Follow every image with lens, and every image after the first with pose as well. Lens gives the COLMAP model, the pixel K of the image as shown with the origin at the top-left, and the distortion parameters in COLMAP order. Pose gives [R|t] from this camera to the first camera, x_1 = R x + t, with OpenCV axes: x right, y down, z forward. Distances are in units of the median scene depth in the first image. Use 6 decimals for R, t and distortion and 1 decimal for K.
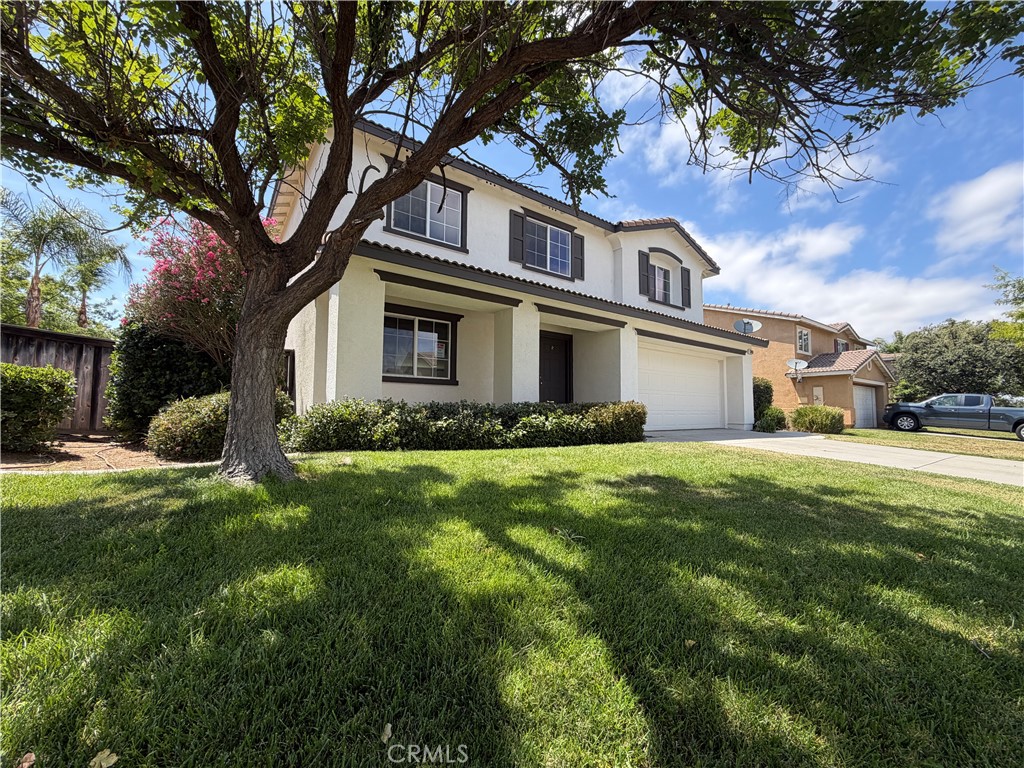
lens RADIAL K [[408.3, 0, 512.4], [0, 408.3, 381.0], [0, 0, 1]] dist [0.002154, 0.000319]
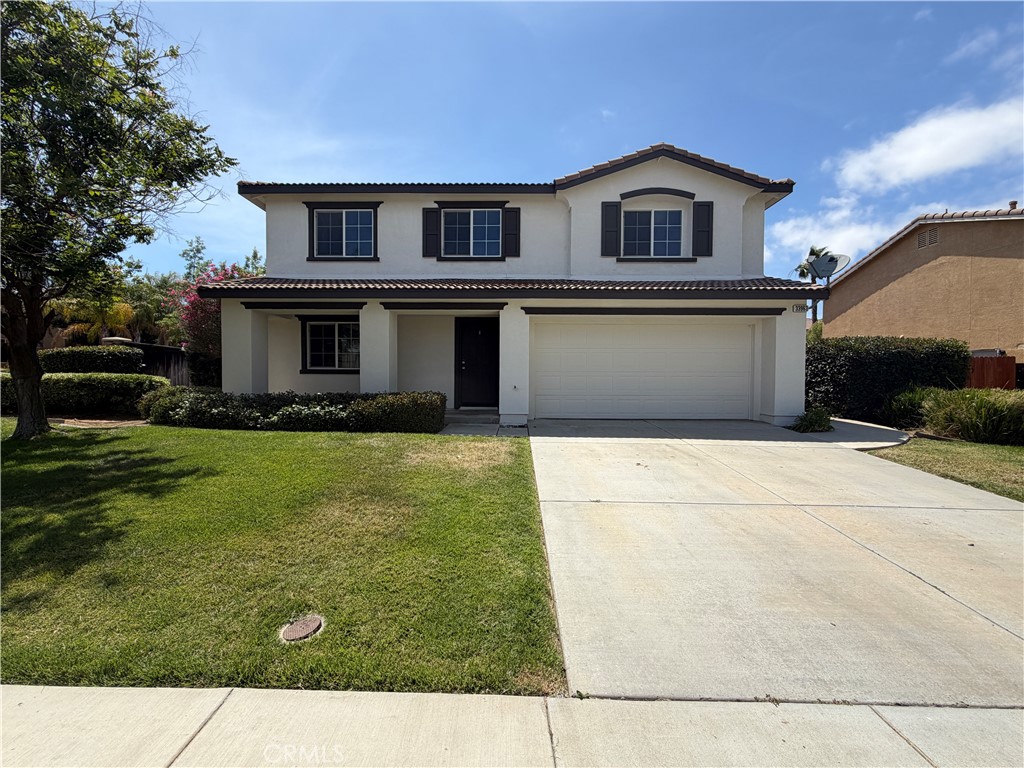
lens RADIAL K [[408.3, 0, 507.6], [0, 408.3, 385.9], [0, 0, 1]] dist [0.002154, 0.000319]
pose [[0.799883, 0.004751, -0.600137, 0.756883], [0.048277, 0.996219, 0.072232, -0.020914], [0.598211, -0.086750, 0.796629, 0.223260]]
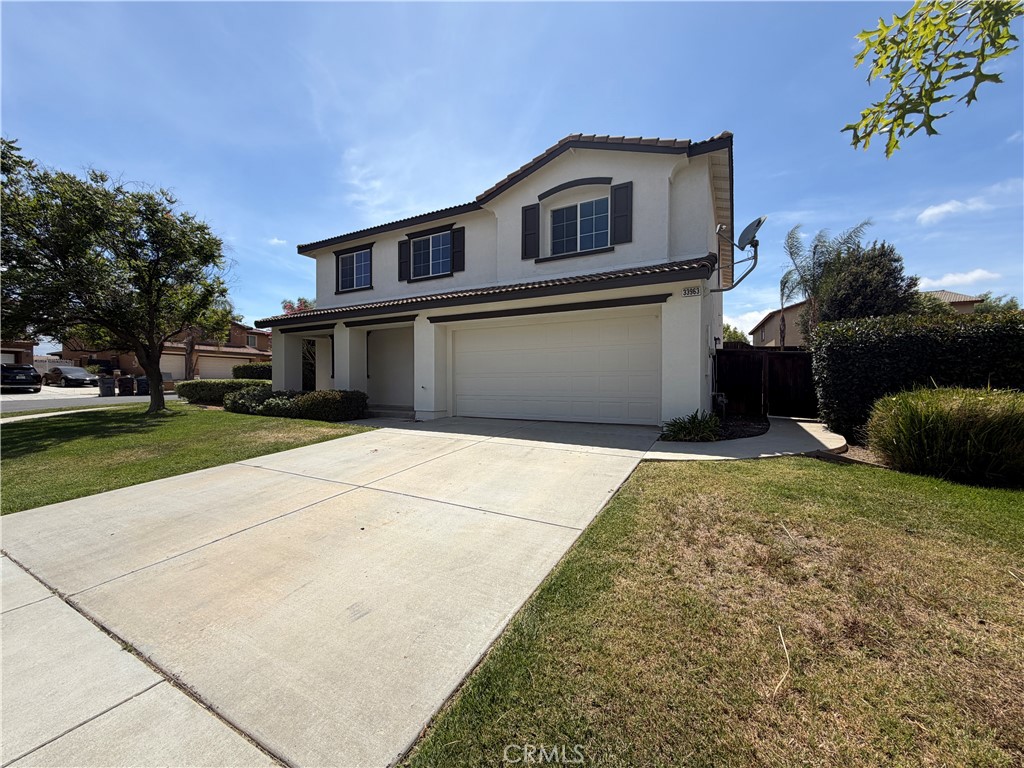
lens RADIAL K [[408.3, 0, 506.9], [0, 408.3, 385.2], [0, 0, 1]] dist [0.002154, 0.000319]
pose [[0.419362, -0.009236, -0.907772, 1.225717], [0.068047, 0.997455, 0.021287, 0.031550], [0.905265, -0.070698, 0.418923, 0.681061]]
